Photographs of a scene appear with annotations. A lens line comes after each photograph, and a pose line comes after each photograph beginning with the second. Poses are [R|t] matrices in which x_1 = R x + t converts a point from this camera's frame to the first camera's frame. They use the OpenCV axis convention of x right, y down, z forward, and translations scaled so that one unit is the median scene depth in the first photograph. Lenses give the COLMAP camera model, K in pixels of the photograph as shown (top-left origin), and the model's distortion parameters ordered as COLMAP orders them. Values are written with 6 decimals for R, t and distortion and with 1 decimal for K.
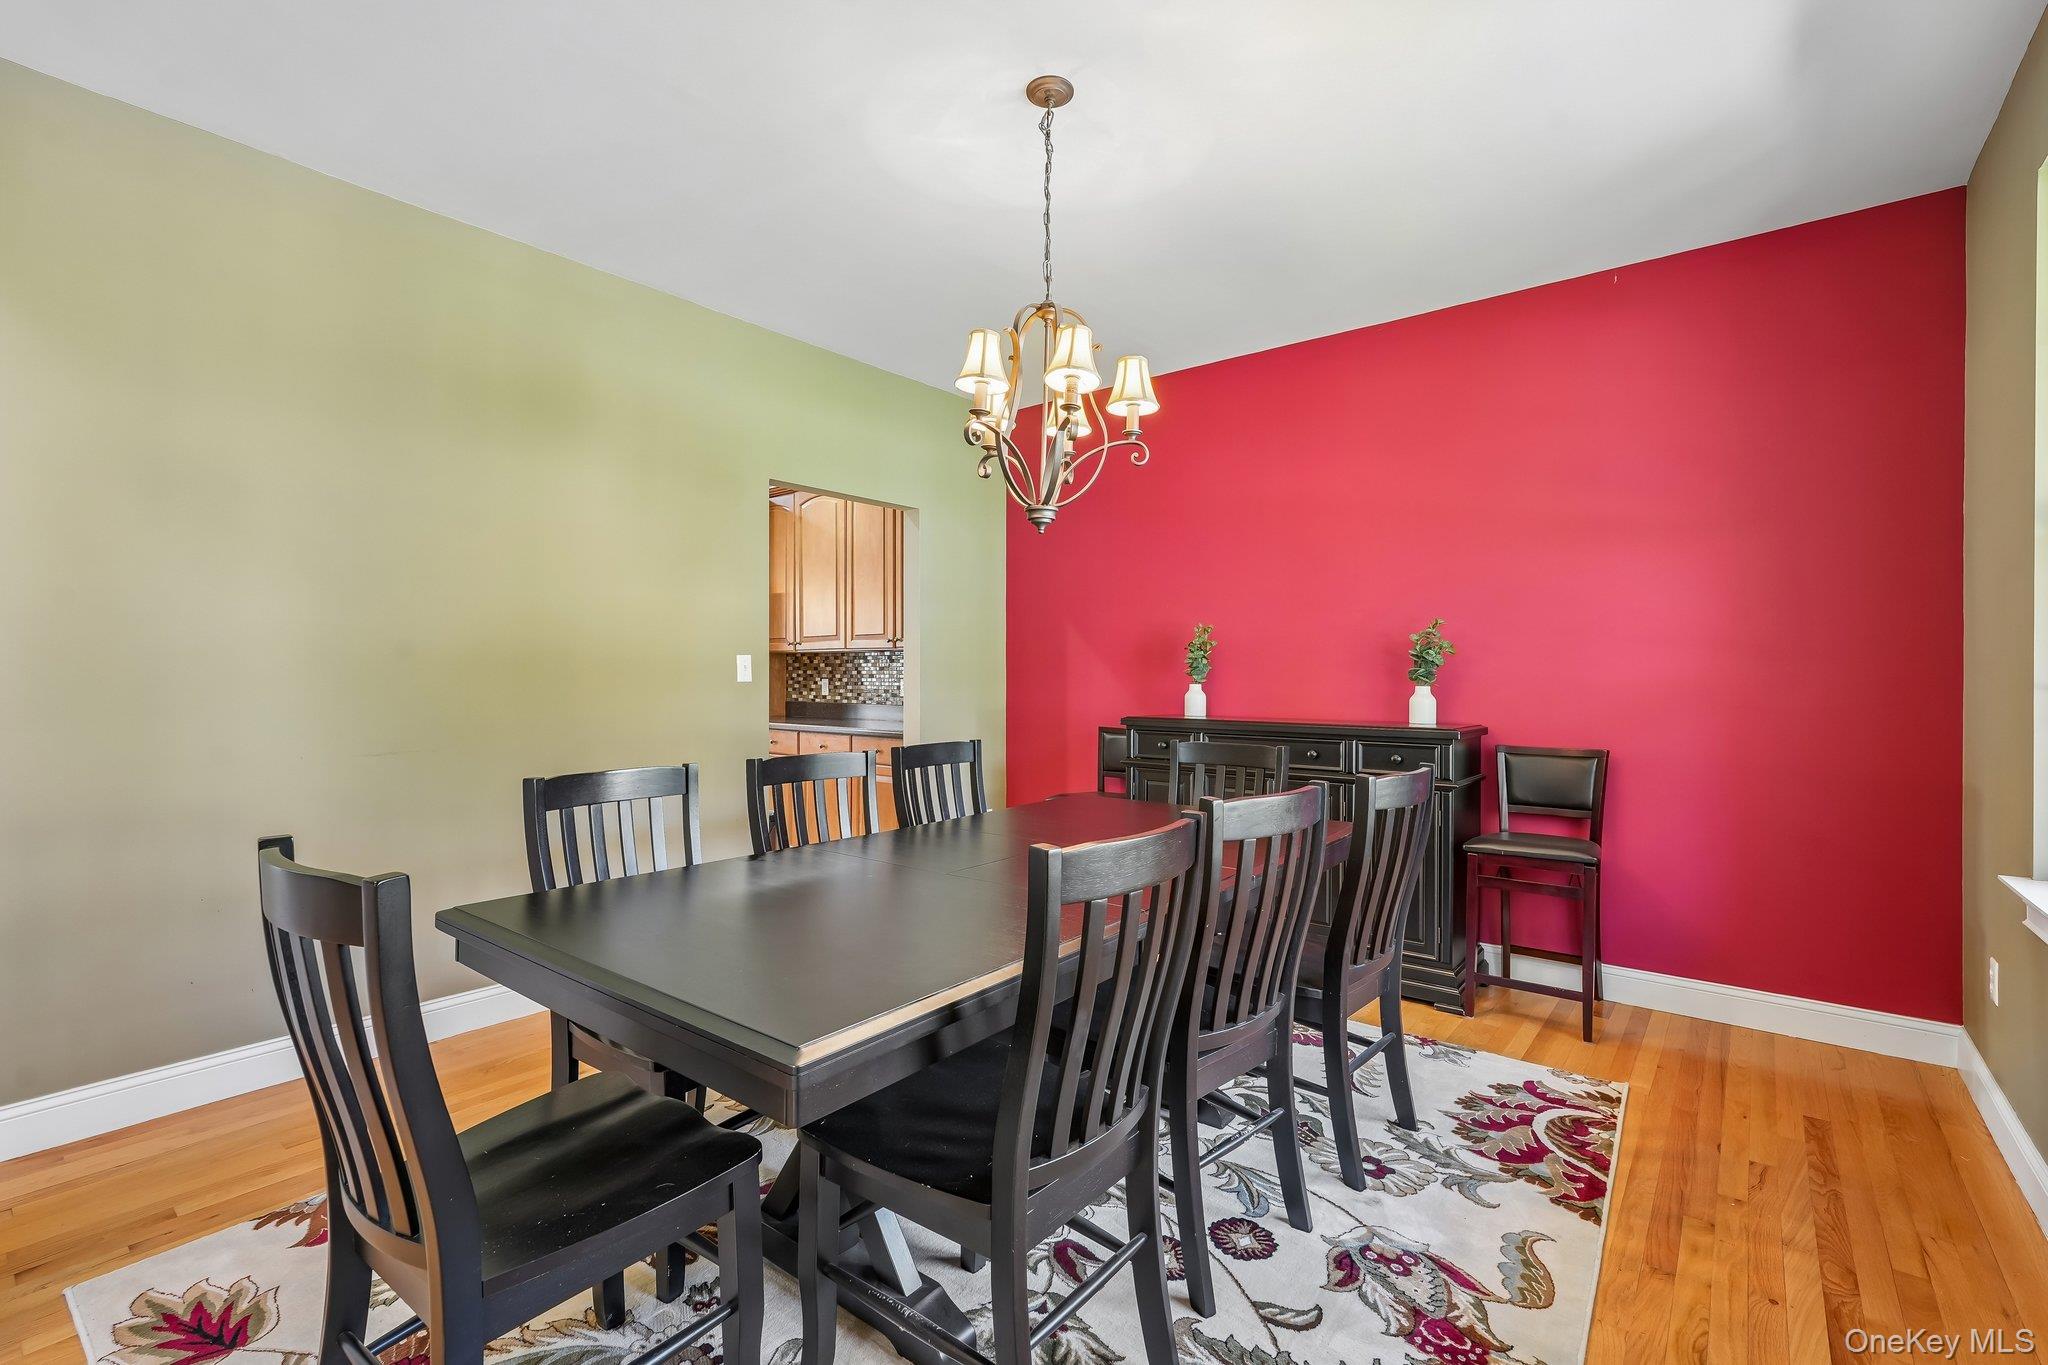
lens RADIAL K [[910.7, 0, 1004.4], [0, 910.7, 675.2], [0, 0, 1]] dist [-0.019889, 0.005160]
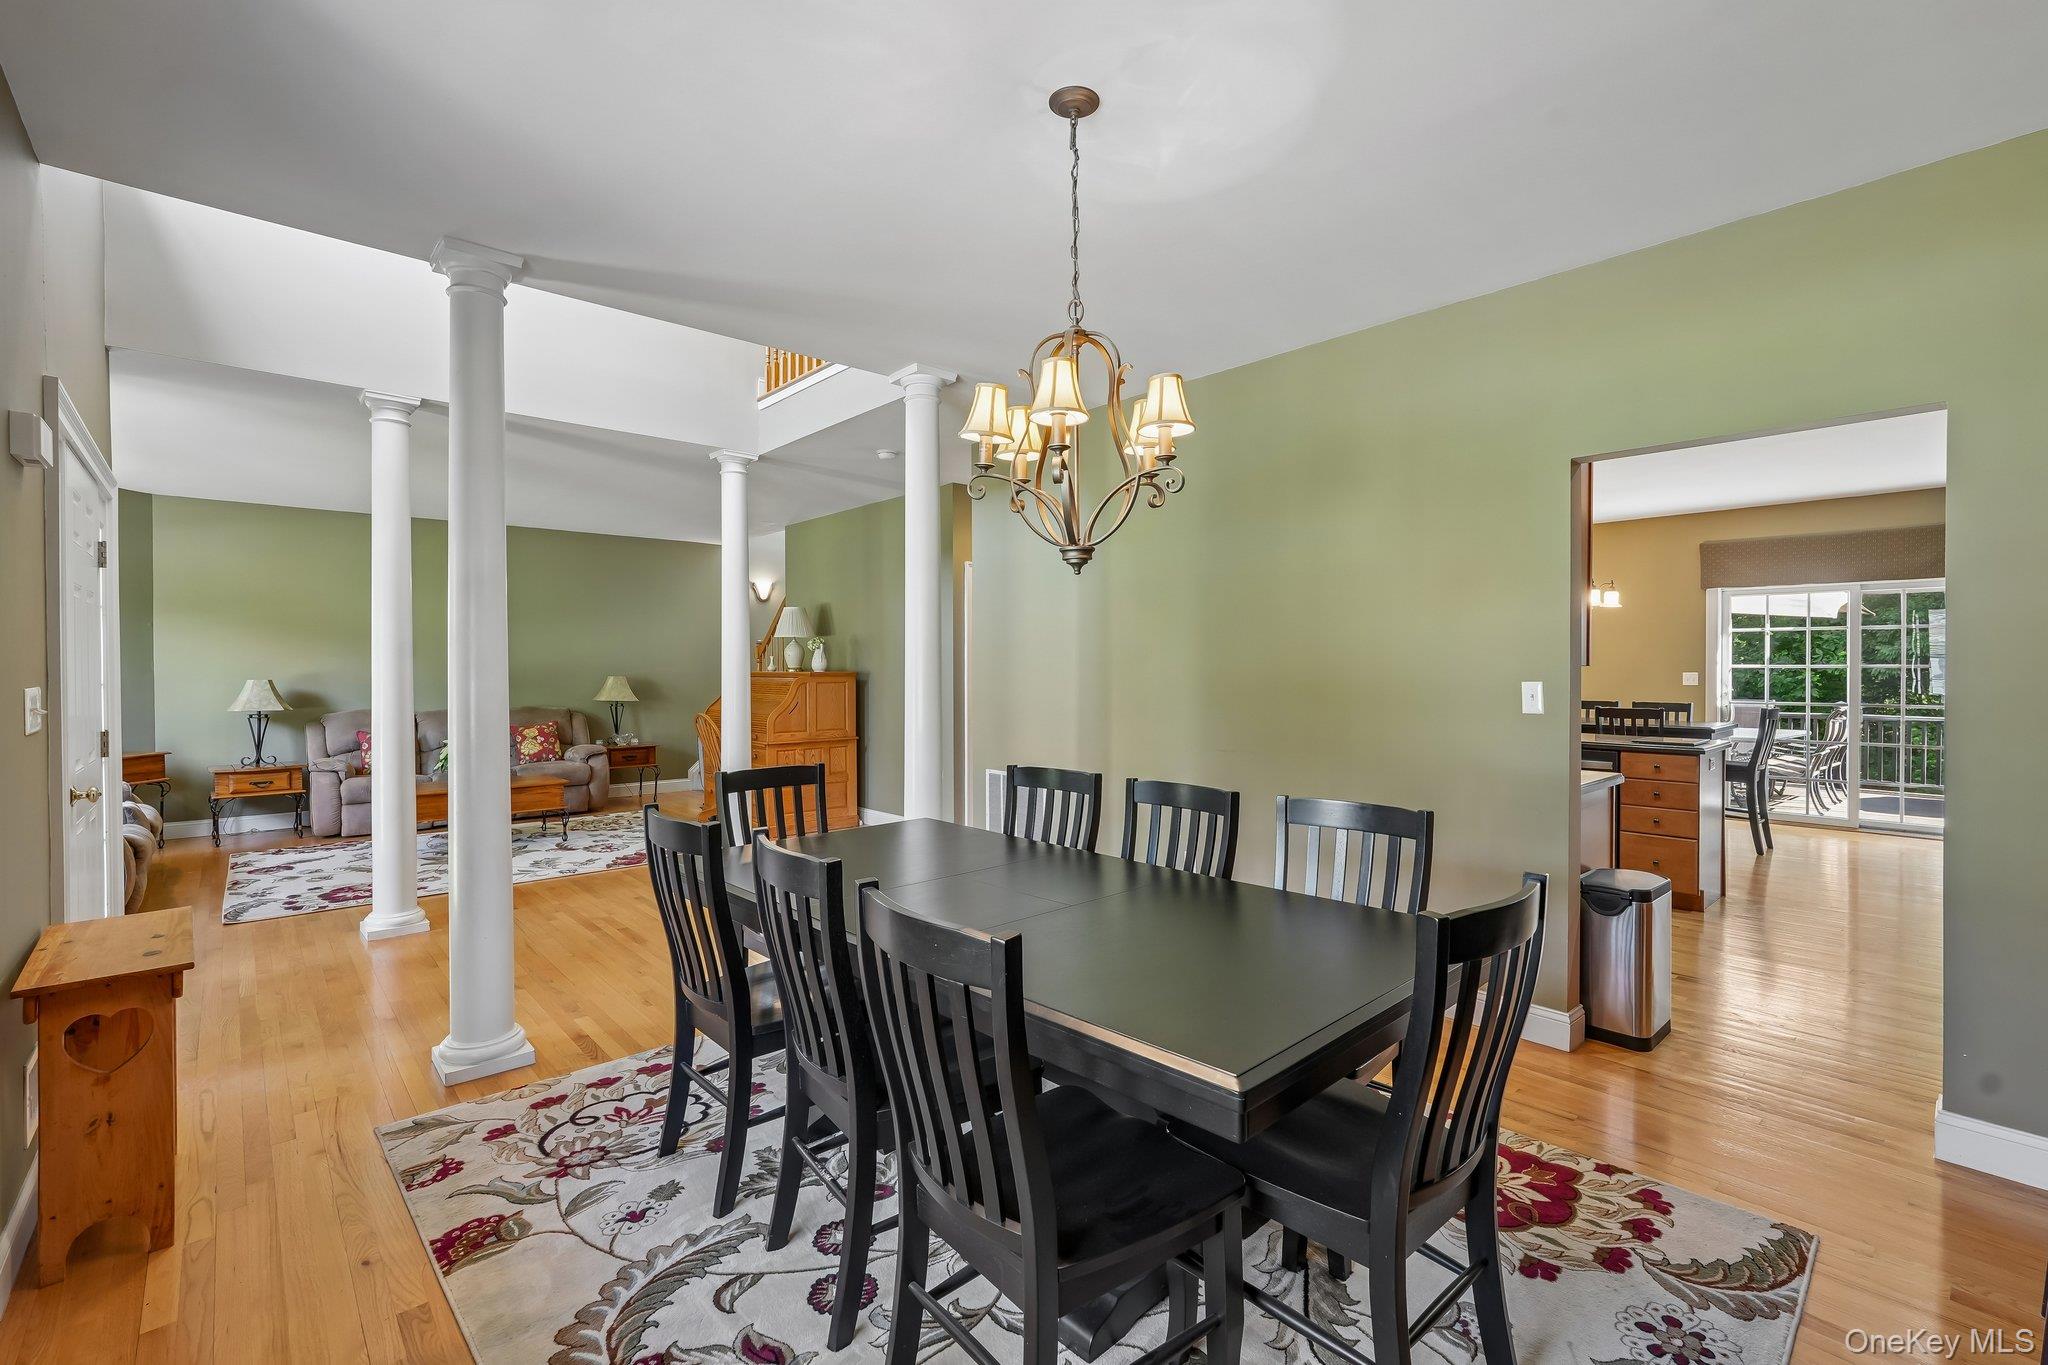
lens RADIAL K [[910.7, 0, 1029.5], [0, 910.7, 676.5], [0, 0, 1]] dist [-0.019889, 0.005160]
pose [[-0.150400, 0.008447, -0.988589, 1.004607], [-0.000898, 0.999962, 0.008681, -0.056868], [0.988625, 0.002194, -0.150386, 1.117430]]
